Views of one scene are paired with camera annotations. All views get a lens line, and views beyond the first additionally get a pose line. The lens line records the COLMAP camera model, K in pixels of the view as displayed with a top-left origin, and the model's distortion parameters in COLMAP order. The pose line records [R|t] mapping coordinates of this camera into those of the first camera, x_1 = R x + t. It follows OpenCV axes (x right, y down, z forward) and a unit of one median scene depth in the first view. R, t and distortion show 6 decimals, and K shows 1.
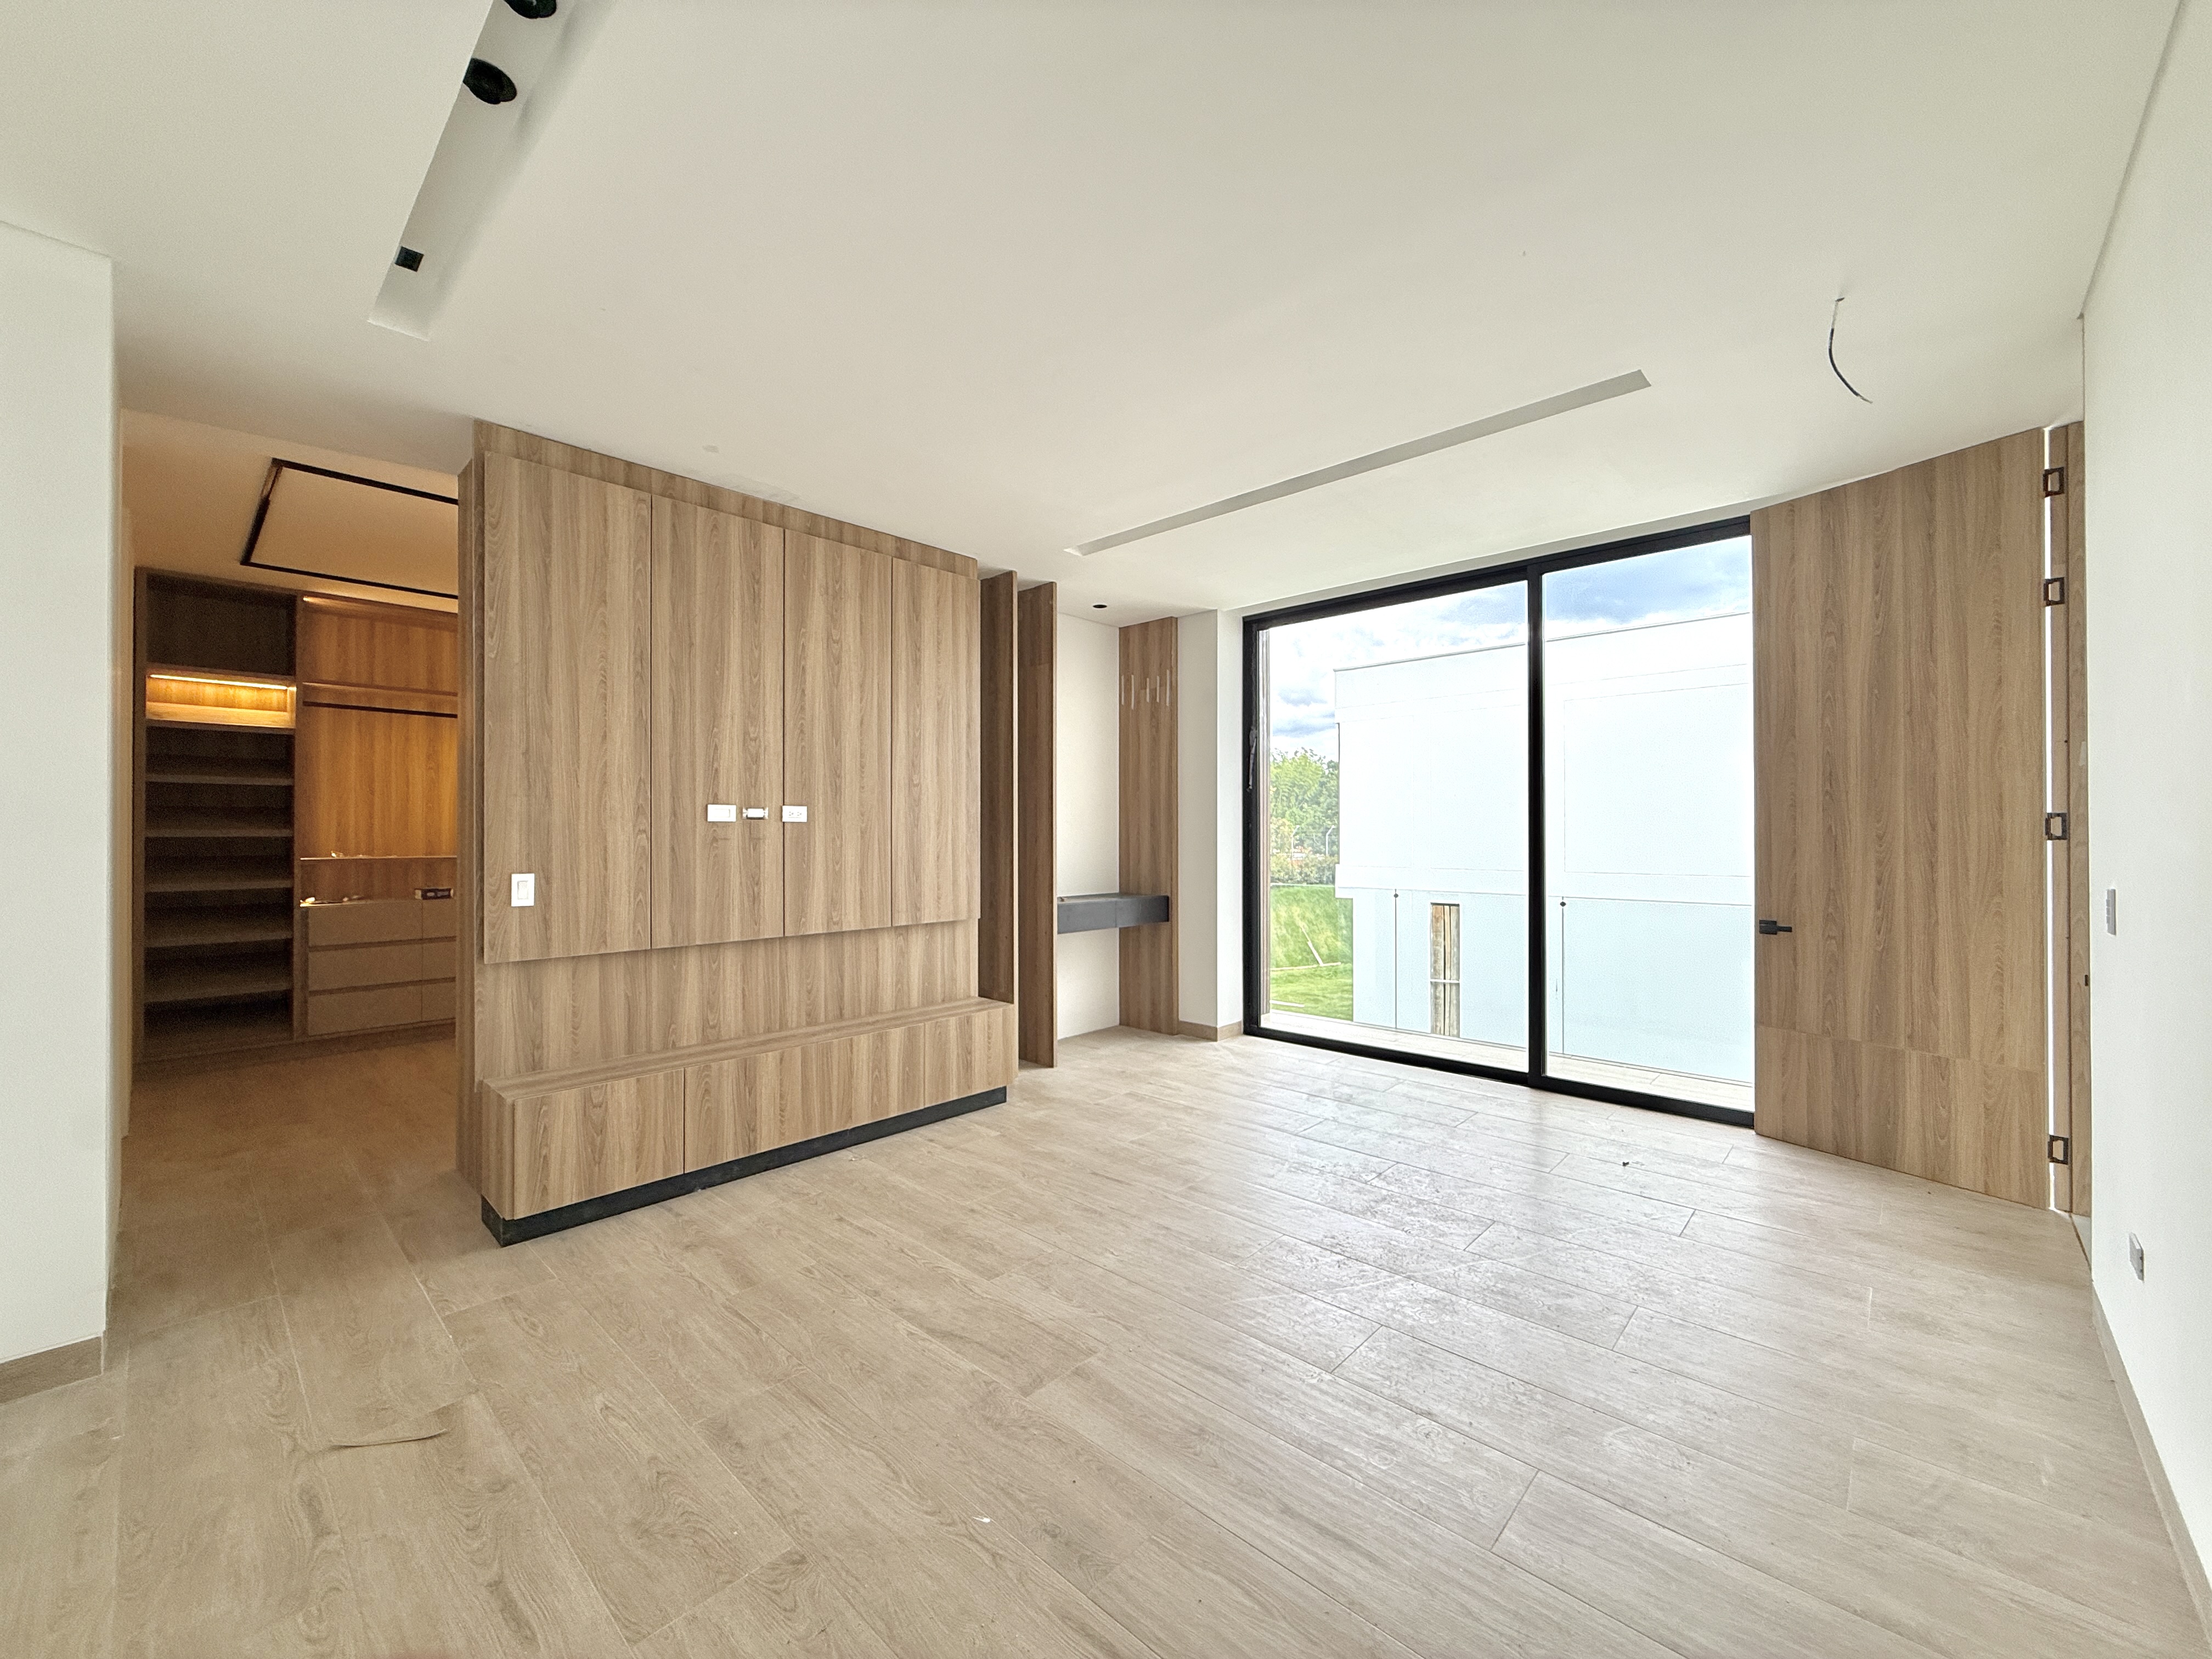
lens RADIAL K [[876.1, 0, 1095.5], [0, 876.1, 827.0], [0, 0, 1]] dist [-0.000421, -0.000096]
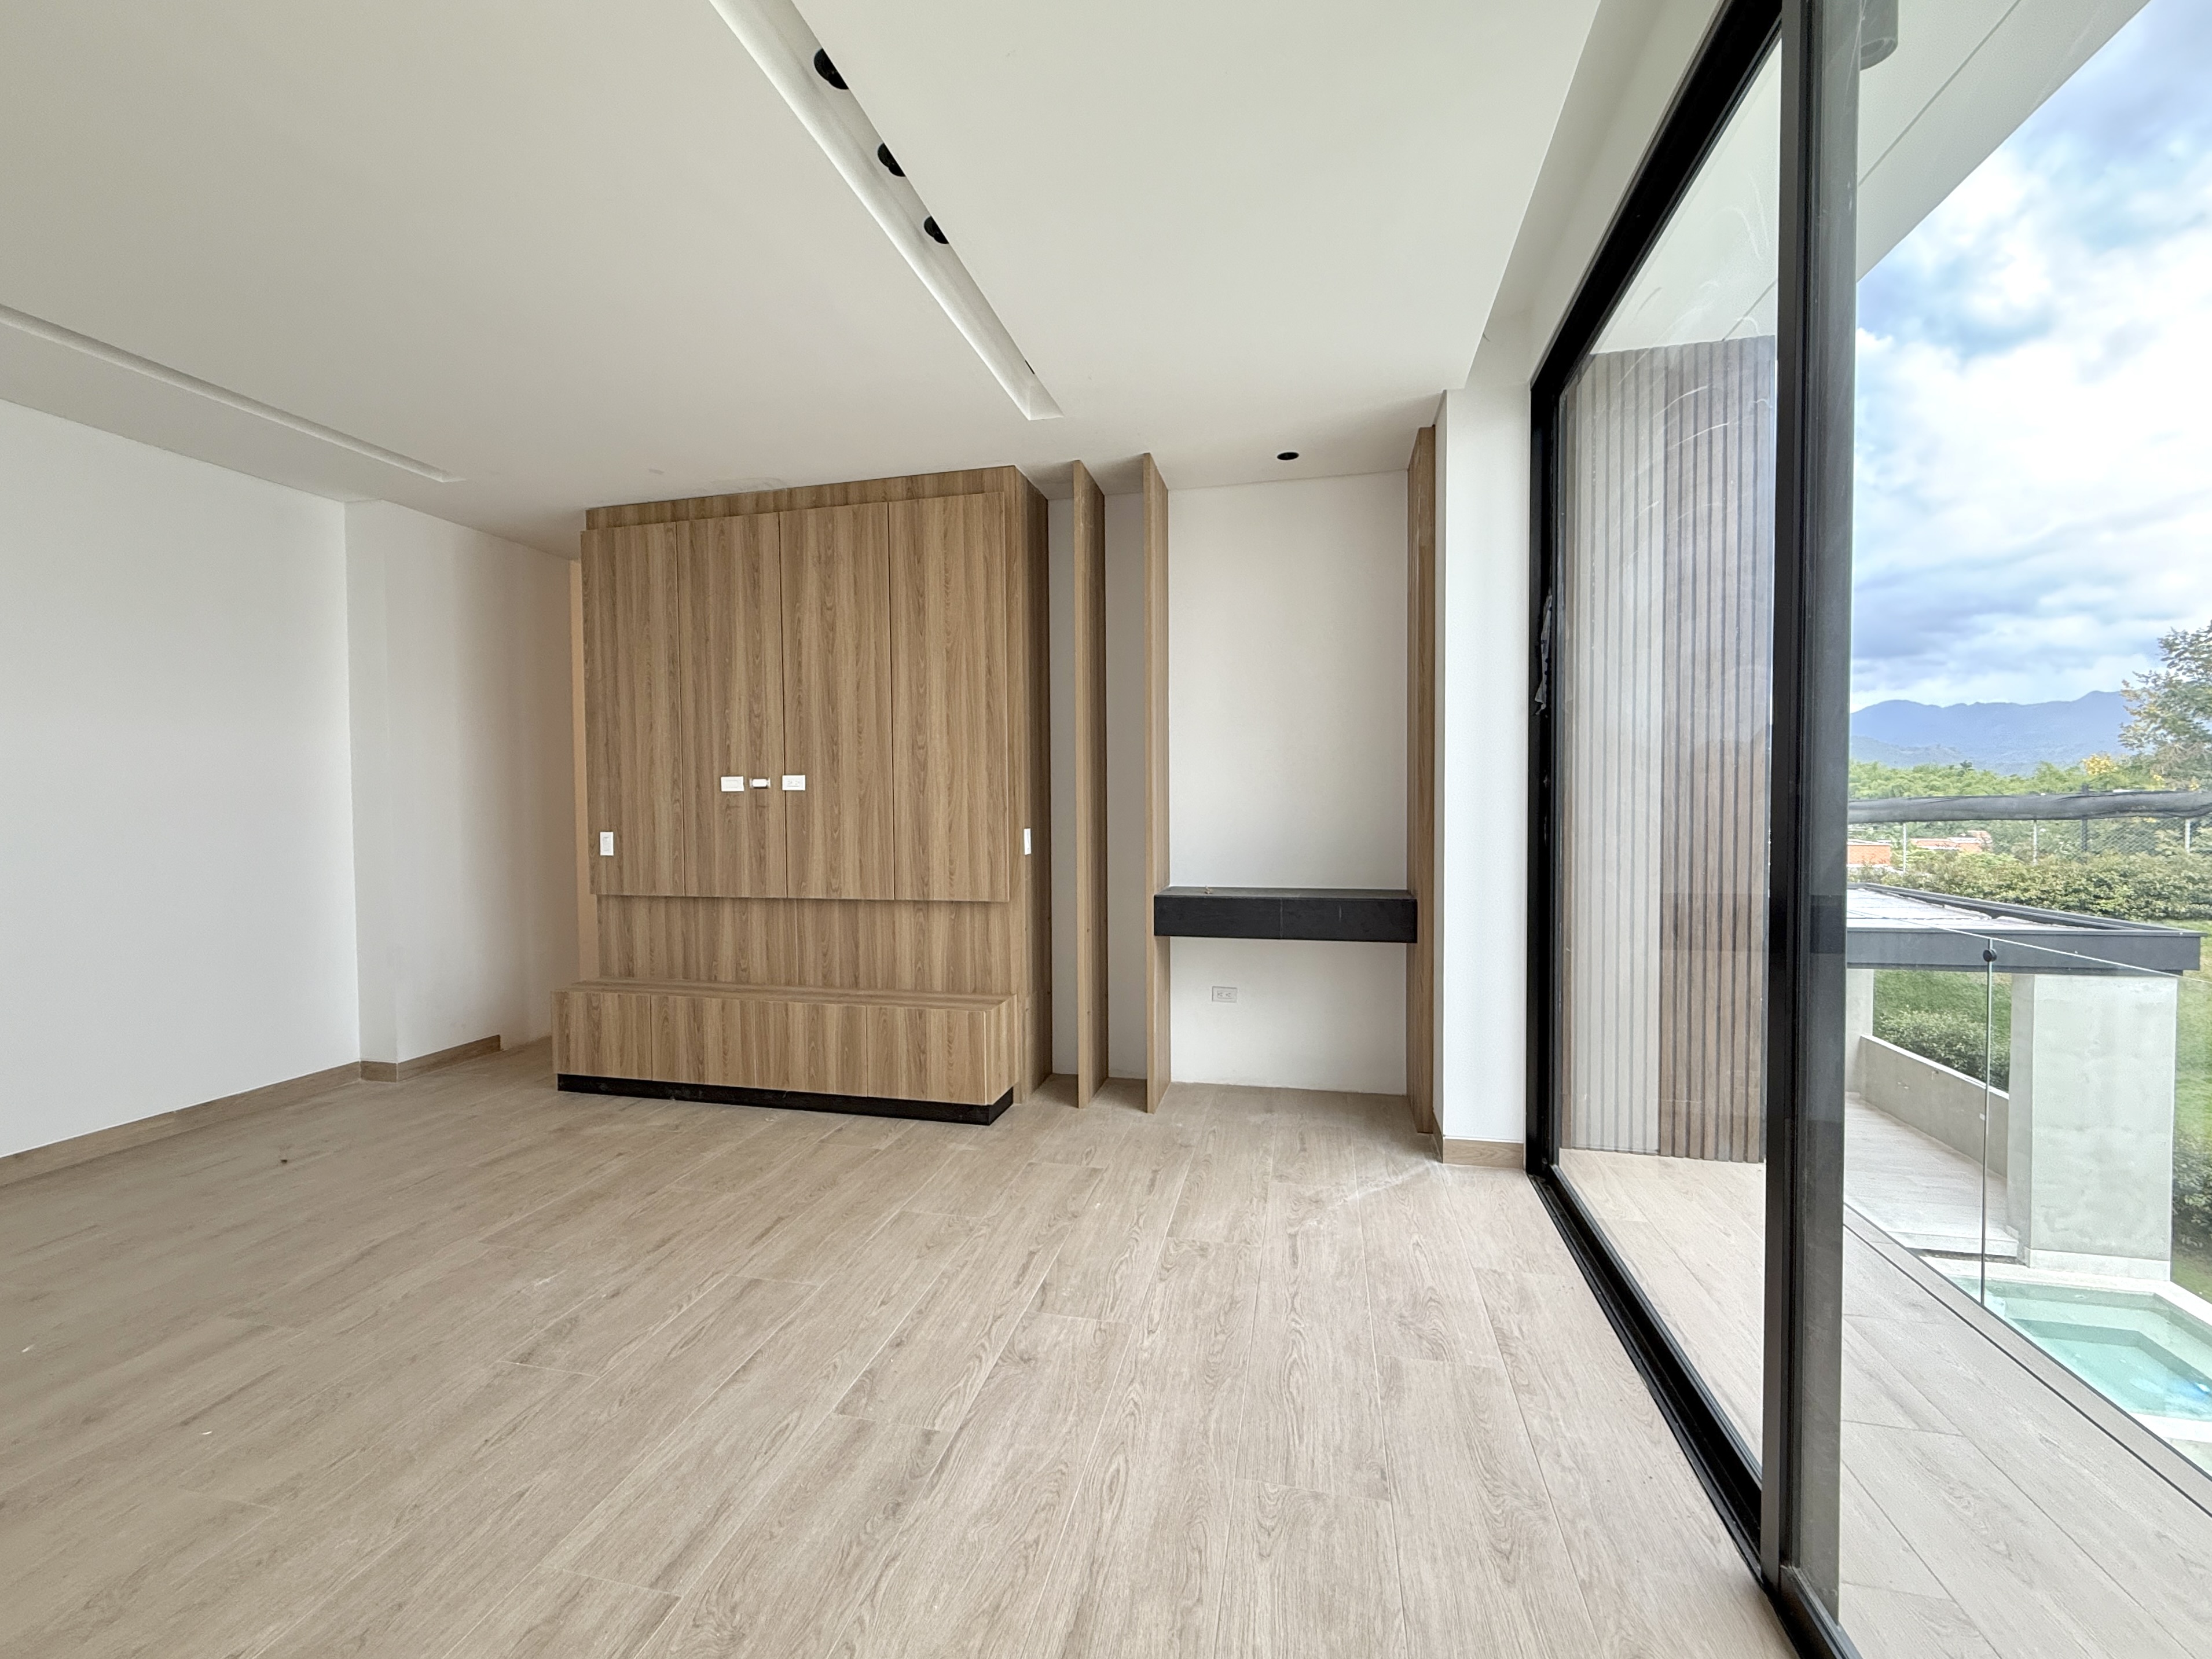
lens RADIAL K [[922.6, 0, 1106.0], [0, 922.6, 829.5], [0, 0, 1]] dist [-0.000875, -0.000406]
pose [[0.502131, 0.021008, -0.864536, 0.816674], [0.012397, 0.999427, 0.031486, 0.011110], [0.864703, -0.026528, 0.501583, 0.780201]]
